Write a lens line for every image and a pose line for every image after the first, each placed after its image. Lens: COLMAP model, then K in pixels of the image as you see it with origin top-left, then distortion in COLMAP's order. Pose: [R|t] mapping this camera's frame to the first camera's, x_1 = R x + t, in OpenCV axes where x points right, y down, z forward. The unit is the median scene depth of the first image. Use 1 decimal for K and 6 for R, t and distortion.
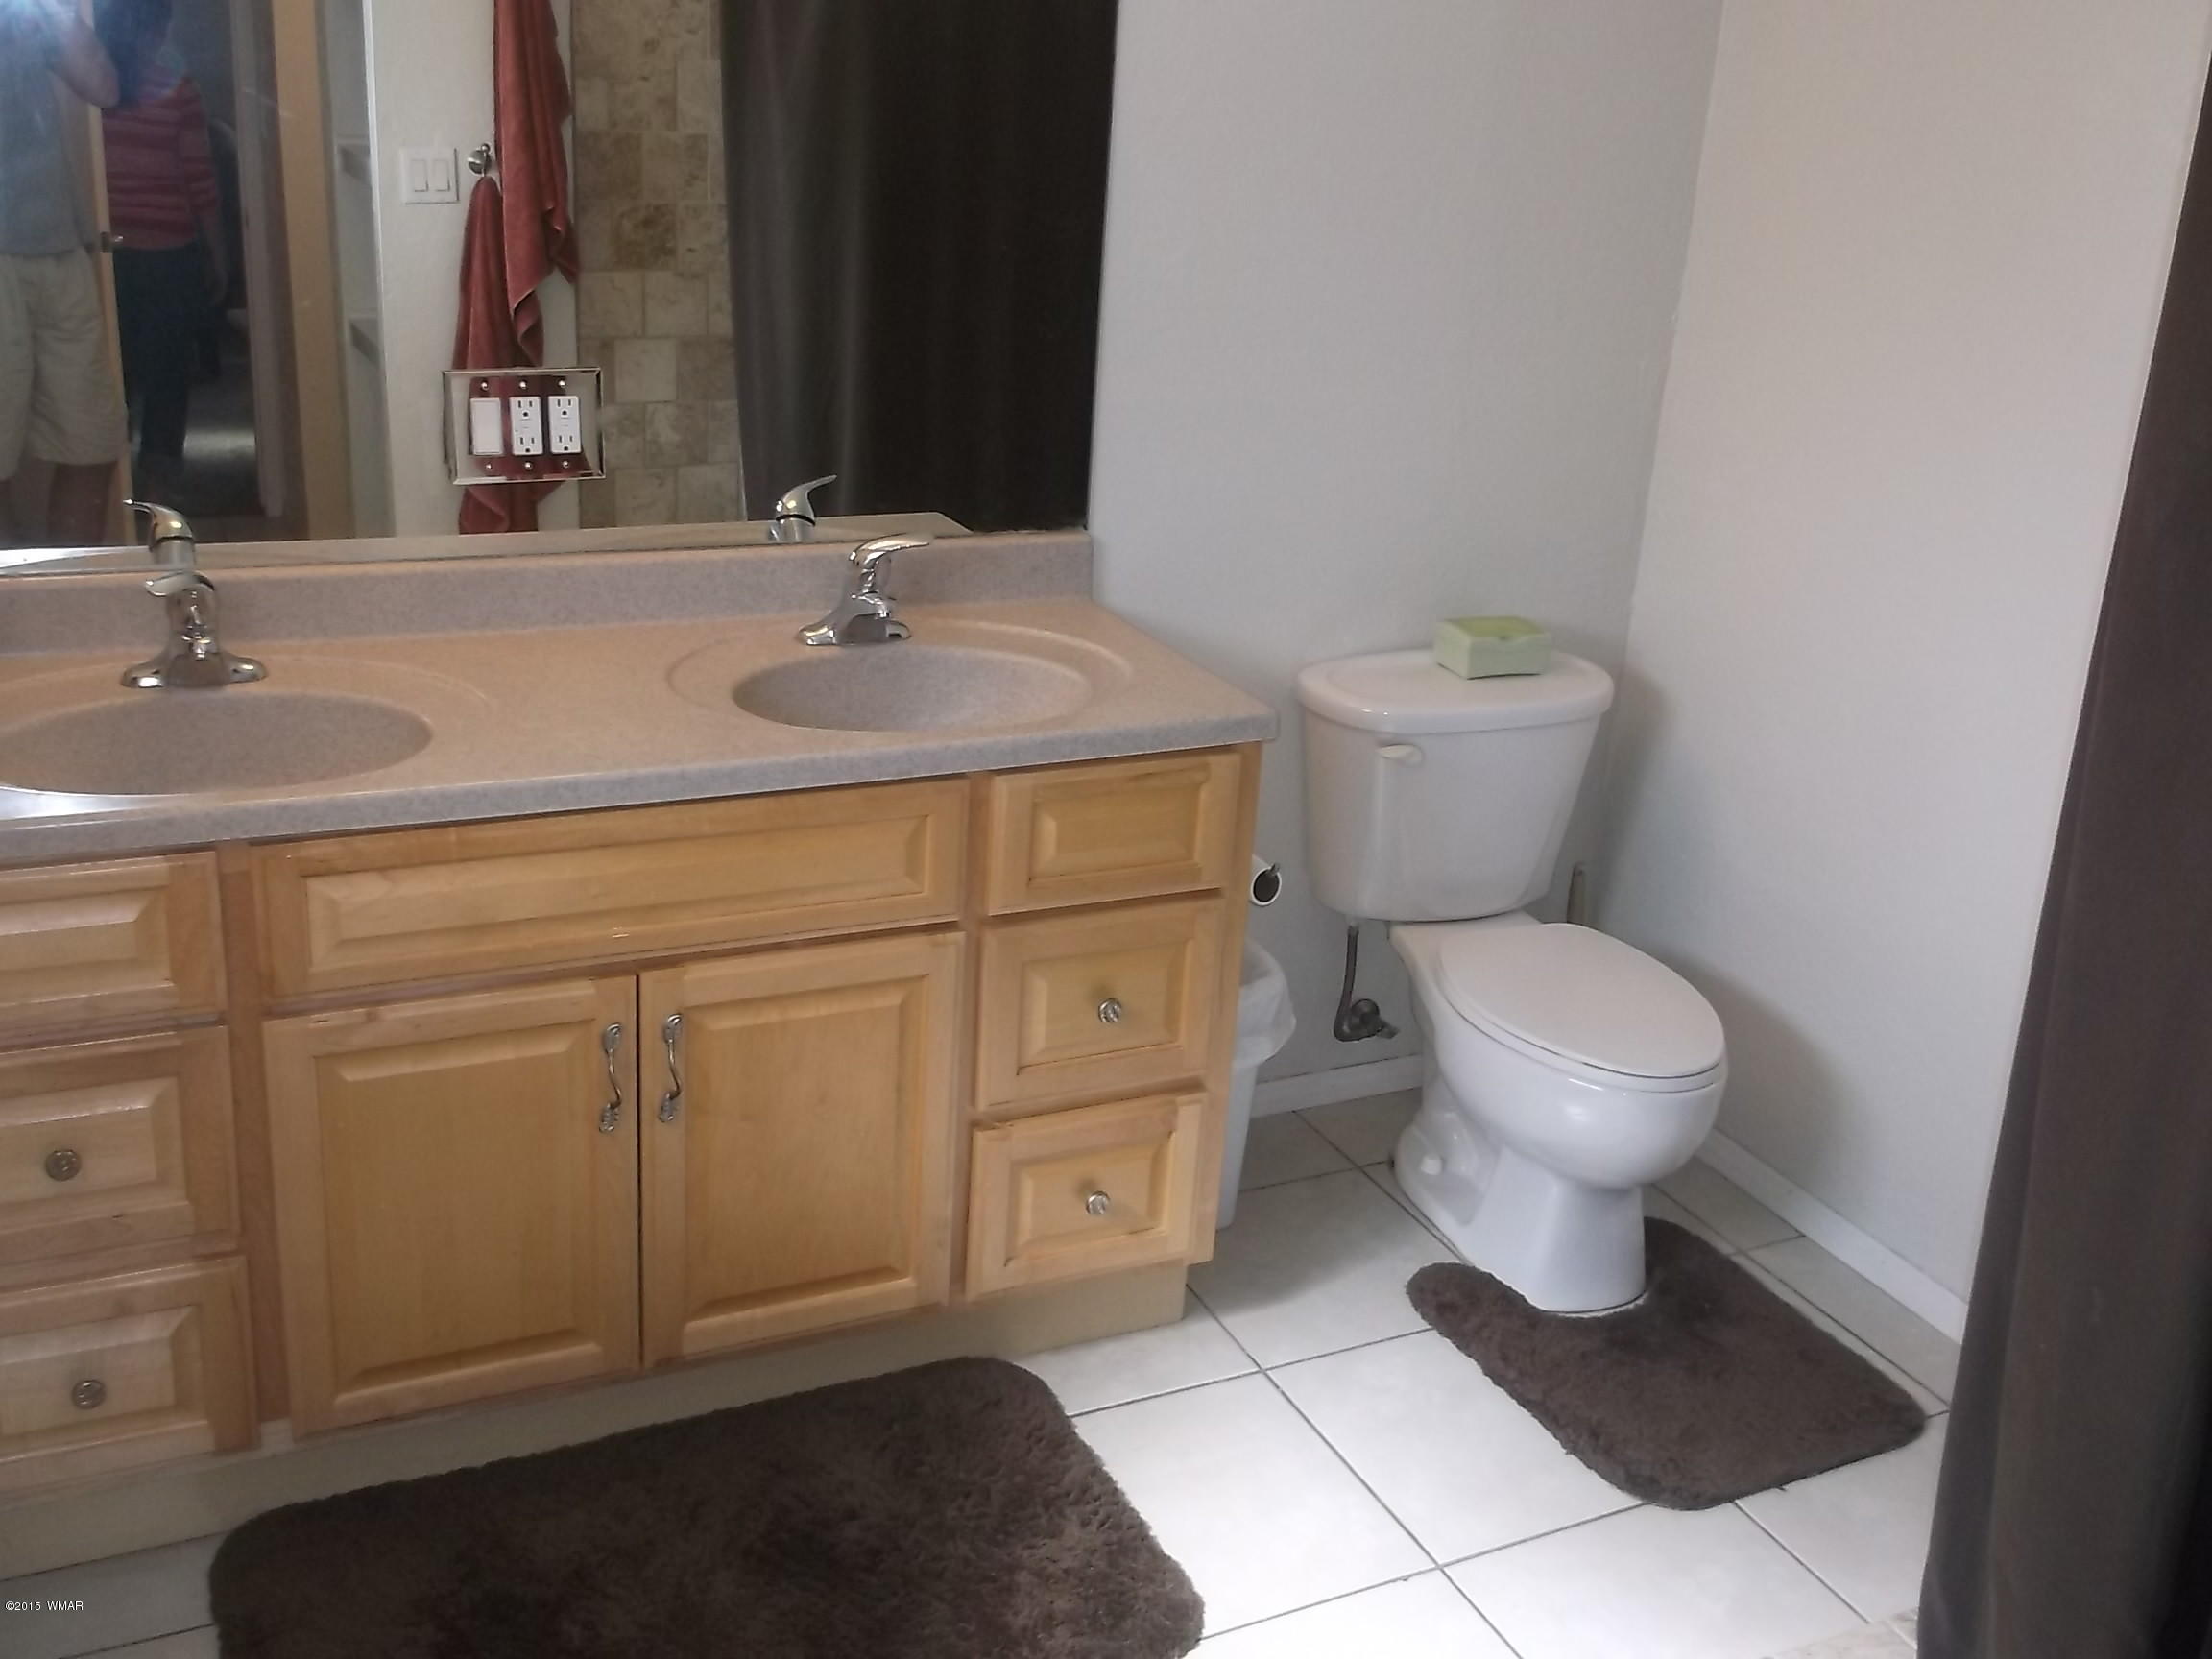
lens RADIAL K [[2154.3, 0, 1103.3], [0, 2154.3, 833.0], [0, 0, 1]] dist [0.016407, 0.000000]
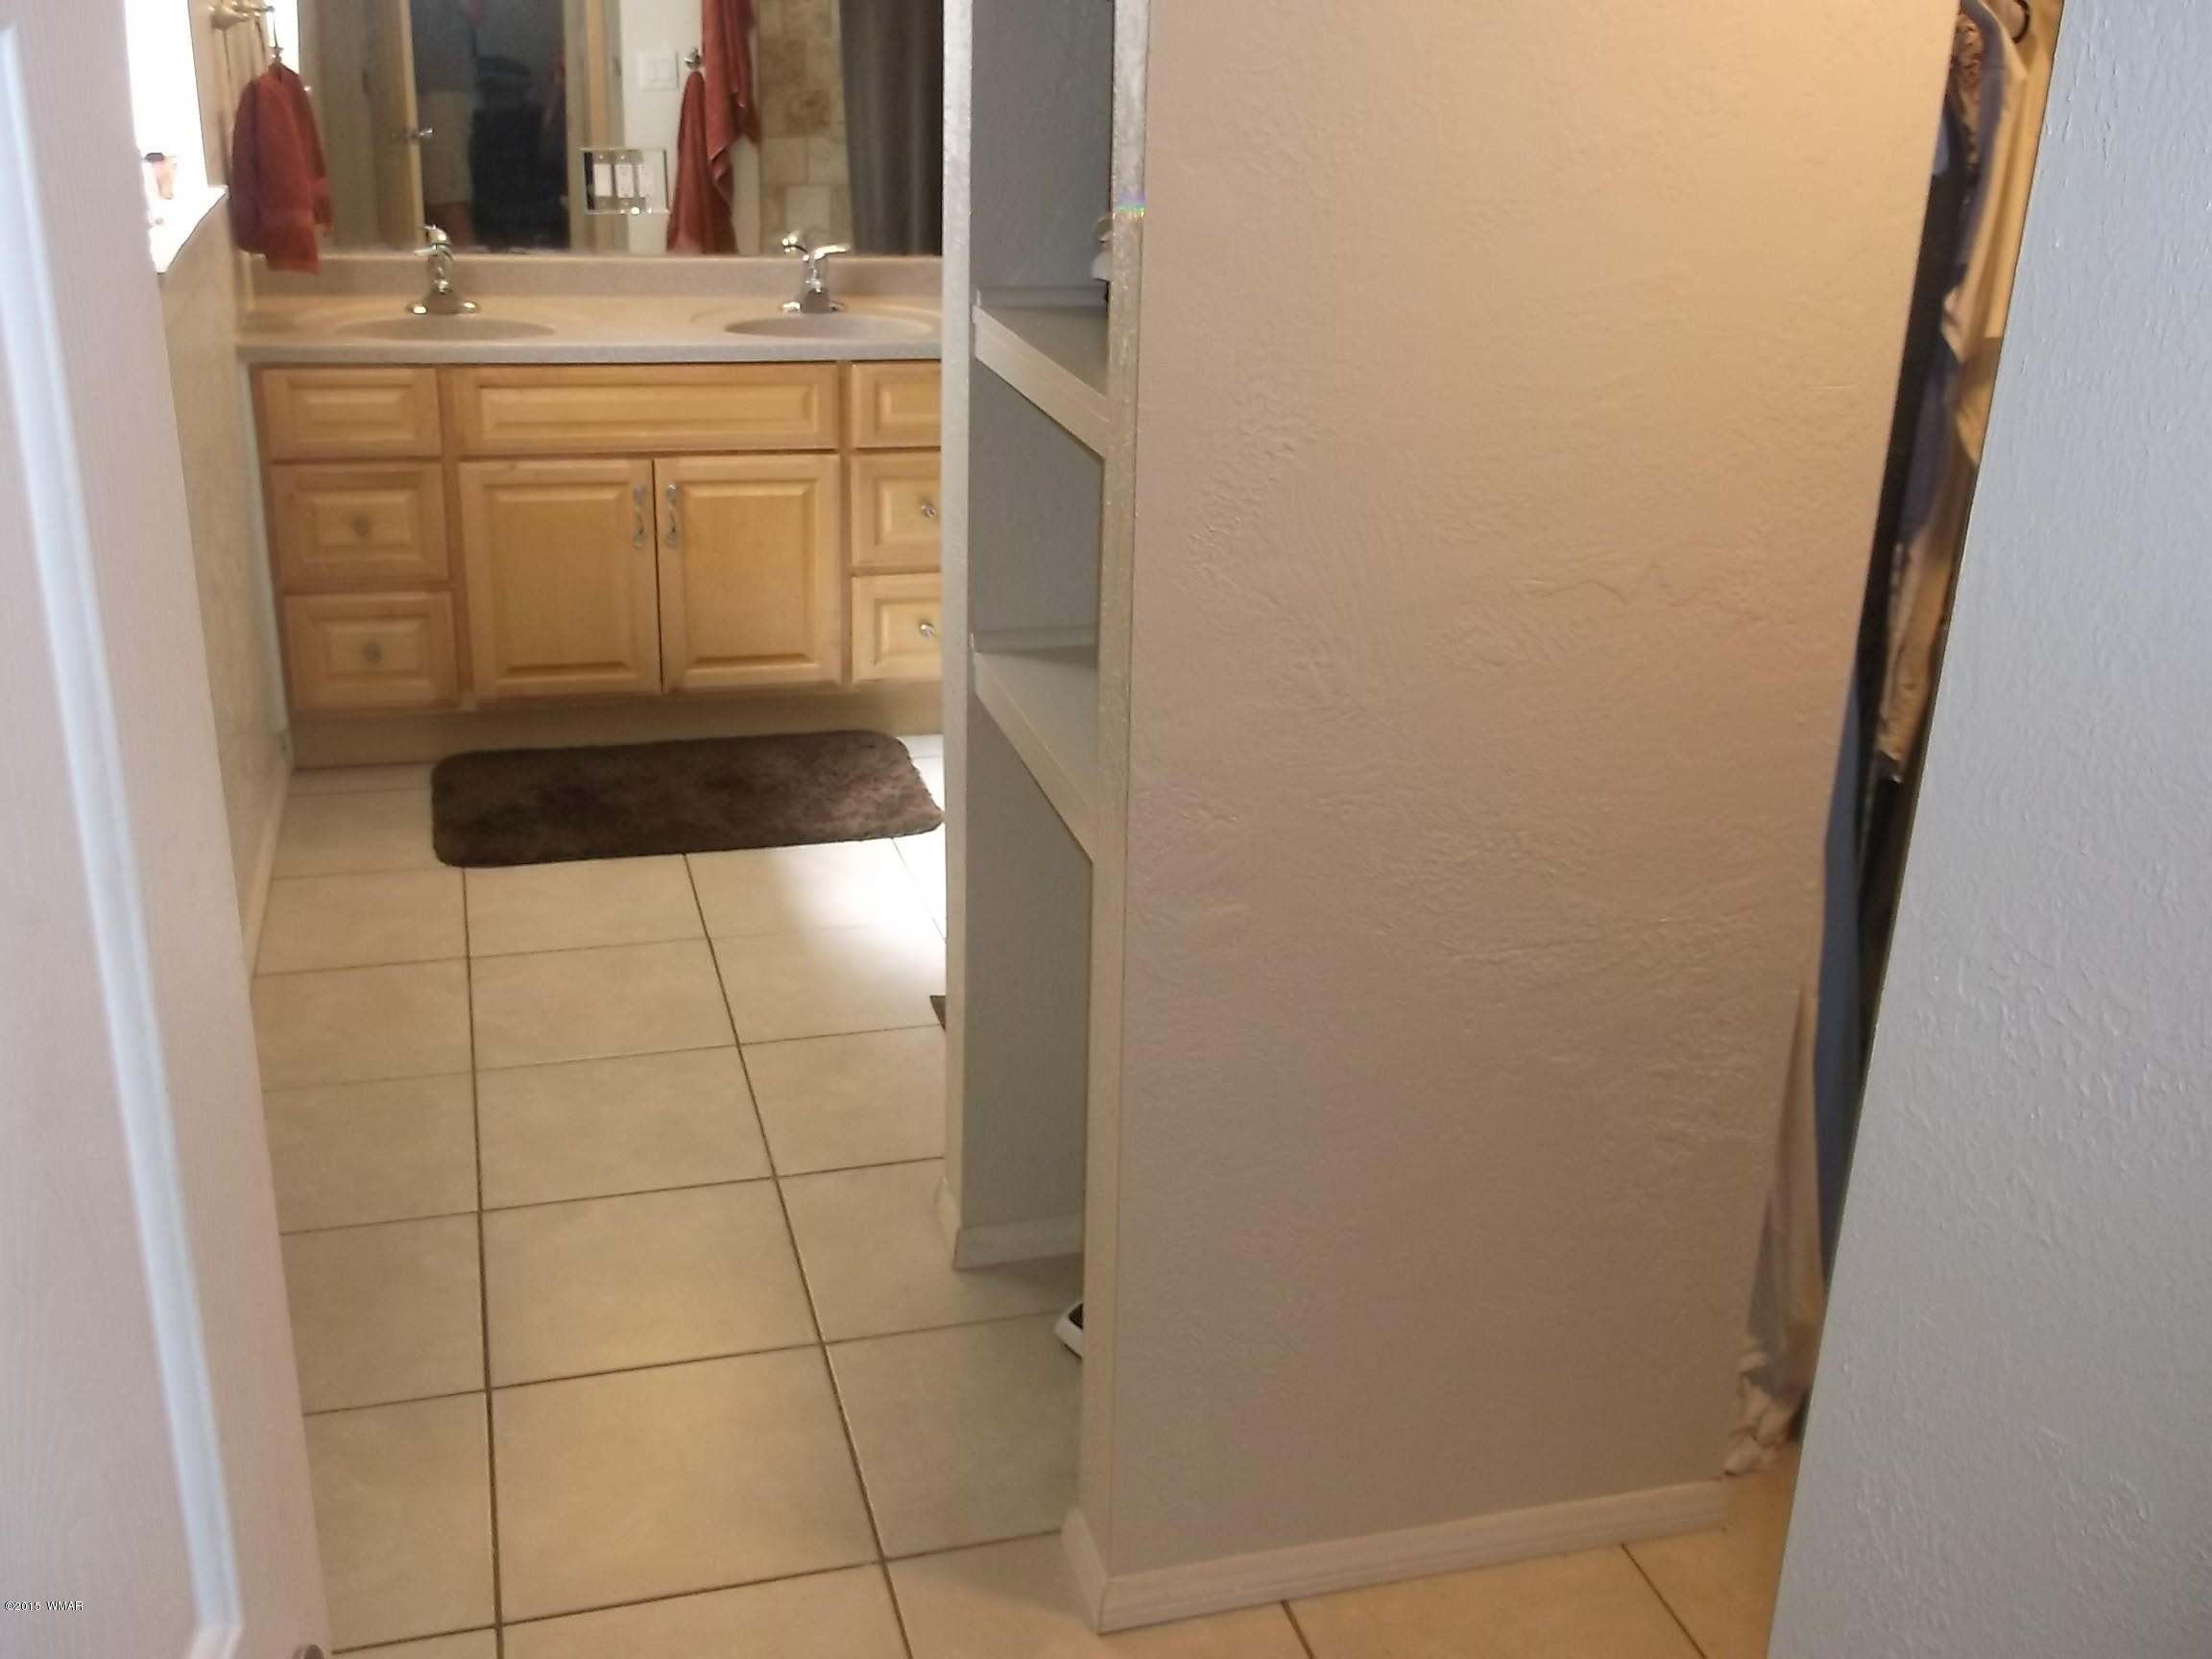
lens RADIAL K [[2154.3, 0, 1106.8], [0, 2154.3, 825.3], [0, 0, 1]] dist [0.016407, 0.000000]
pose [[0.985098, 0.039211, -0.167463, 0.468596], [-0.036319, 0.999134, 0.020302, 0.309198], [0.168114, -0.013918, 0.985669, -0.742164]]
